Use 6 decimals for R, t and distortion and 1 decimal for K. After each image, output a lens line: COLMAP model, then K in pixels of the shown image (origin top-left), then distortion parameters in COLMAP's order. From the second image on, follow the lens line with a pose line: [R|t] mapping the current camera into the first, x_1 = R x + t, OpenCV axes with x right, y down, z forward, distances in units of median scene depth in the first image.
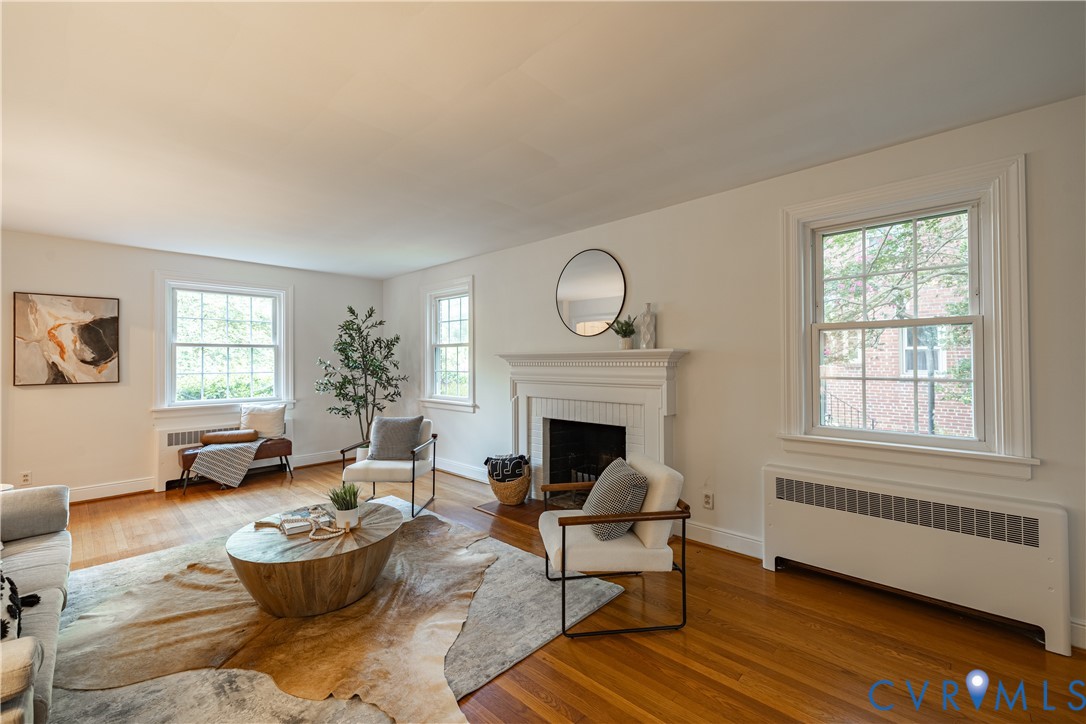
lens RADIAL K [[455.6, 0, 545.1], [0, 455.6, 355.5], [0, 0, 1]] dist [0.001198, -0.000082]
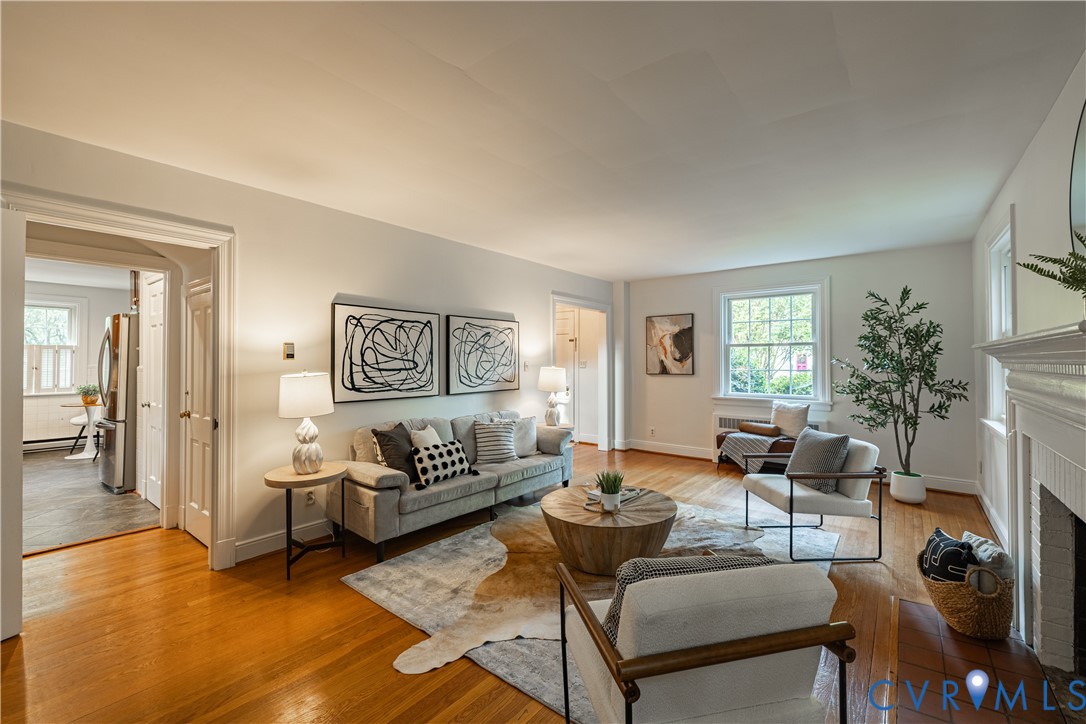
lens RADIAL K [[455.6, 0, 545.1], [0, 455.6, 355.5], [0, 0, 1]] dist [0.001198, -0.000082]
pose [[0.089524, -0.006775, -0.995962, 0.385253], [0.011732, 0.999915, -0.005747, 0.004215], [0.995916, -0.011170, 0.089596, 0.437378]]
